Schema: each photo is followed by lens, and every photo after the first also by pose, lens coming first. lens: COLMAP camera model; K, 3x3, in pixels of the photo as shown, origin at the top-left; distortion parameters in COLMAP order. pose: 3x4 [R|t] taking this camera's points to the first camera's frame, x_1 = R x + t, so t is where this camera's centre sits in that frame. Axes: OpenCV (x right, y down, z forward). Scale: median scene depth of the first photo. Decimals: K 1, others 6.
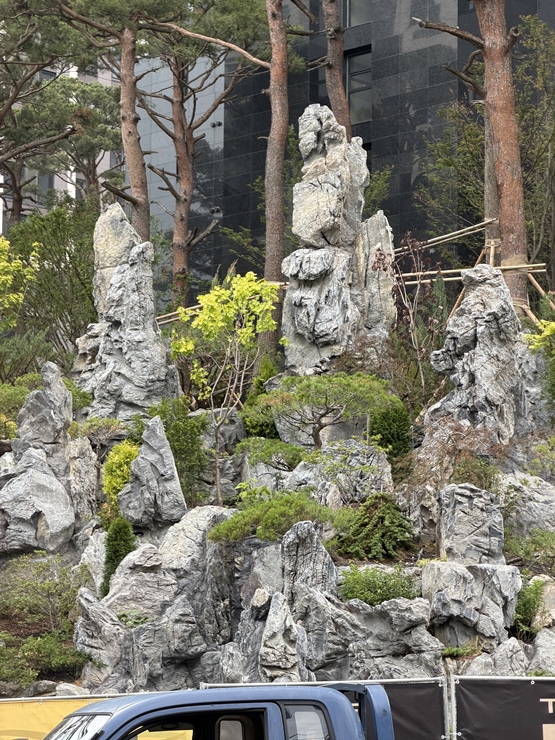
lens RADIAL K [[2190.9, 0, 277.5], [0, 2190.9, 367.8], [0, 0, 1]] dist [0.179005, 0.000000]
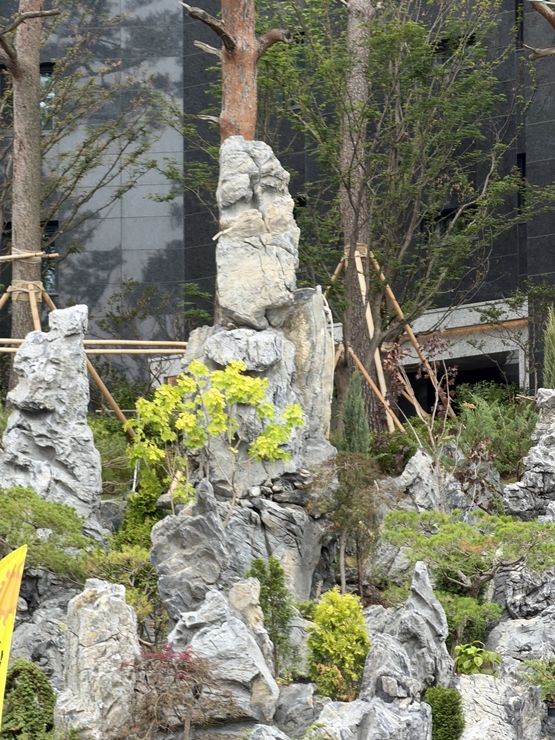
lens RADIAL K [[4328.9, 0, 280.1], [0, 4328.9, 369.2], [0, 0, 1]] dist [1.561883, 0.000000]
pose [[0.809741, 0.069596, 0.582646, -0.876919], [-0.071868, 0.997229, -0.019237, -0.012376], [-0.582370, -0.026296, 0.812498, -0.245204]]
